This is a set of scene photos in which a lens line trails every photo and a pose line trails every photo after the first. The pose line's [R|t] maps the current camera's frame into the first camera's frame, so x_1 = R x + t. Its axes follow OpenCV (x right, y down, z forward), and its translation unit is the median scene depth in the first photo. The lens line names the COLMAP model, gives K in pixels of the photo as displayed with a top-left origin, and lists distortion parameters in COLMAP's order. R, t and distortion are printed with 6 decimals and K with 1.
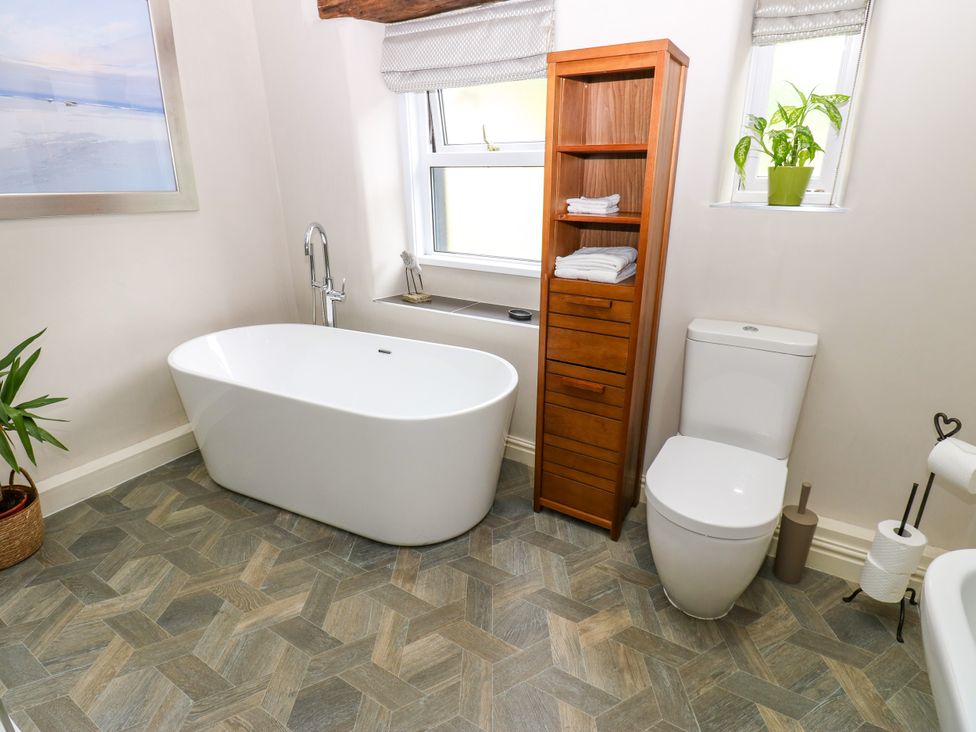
lens RADIAL K [[514.5, 0, 497.8], [0, 514.5, 357.2], [0, 0, 1]] dist [0.000653, -0.014349]
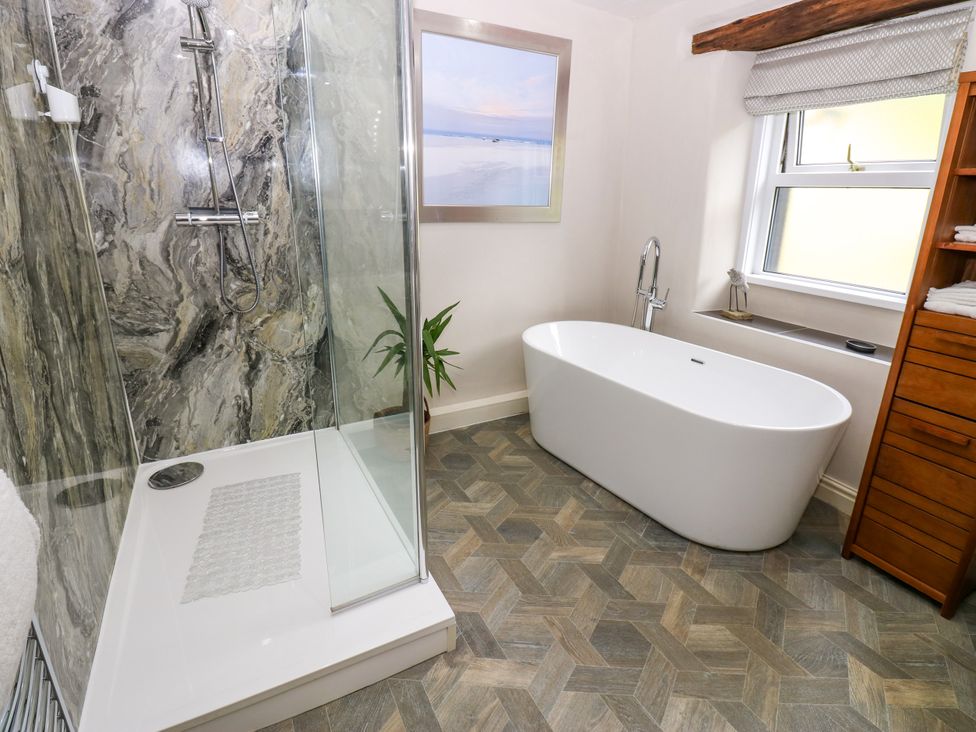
lens RADIAL K [[514.5, 0, 488.1], [0, 514.5, 355.5], [0, 0, 1]] dist [0.000653, -0.014349]
pose [[0.848858, 0.164183, -0.502478, -0.078317], [-0.178890, 0.983682, 0.019207, 0.046914], [0.497432, 0.073584, 0.864377, -0.167727]]
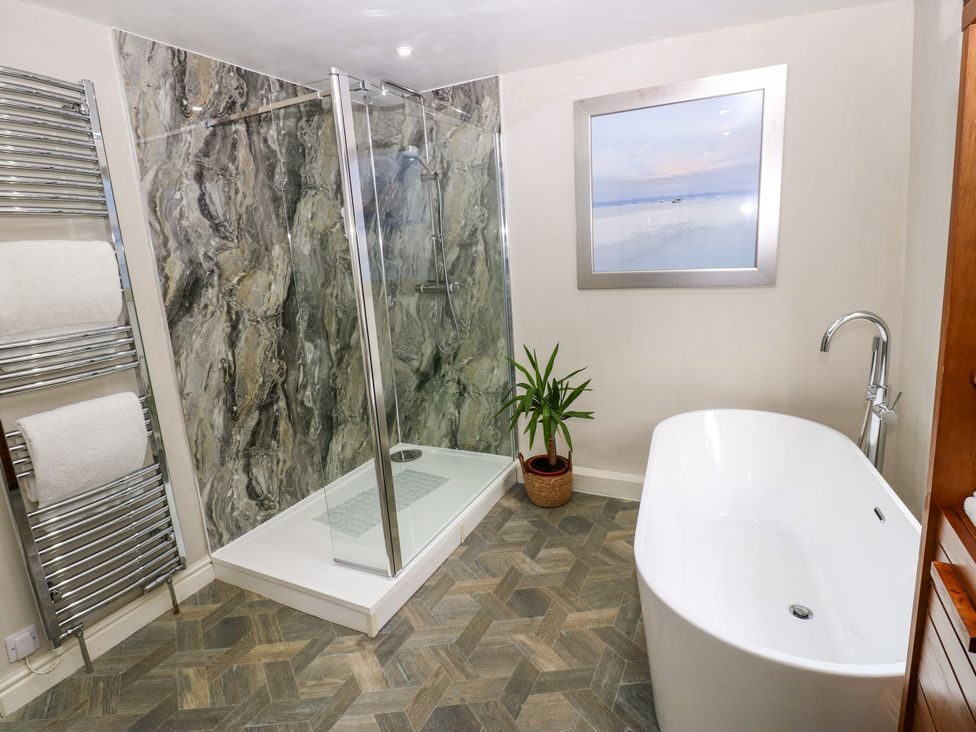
lens RADIAL K [[514.5, 0, 488.6], [0, 514.5, 349.7], [0, 0, 1]] dist [0.000653, -0.014349]
pose [[0.053083, 0.182939, -0.981690, 0.473961], [-0.258744, 0.952022, 0.163420, -0.252029], [0.964486, 0.245332, 0.097870, 0.551904]]
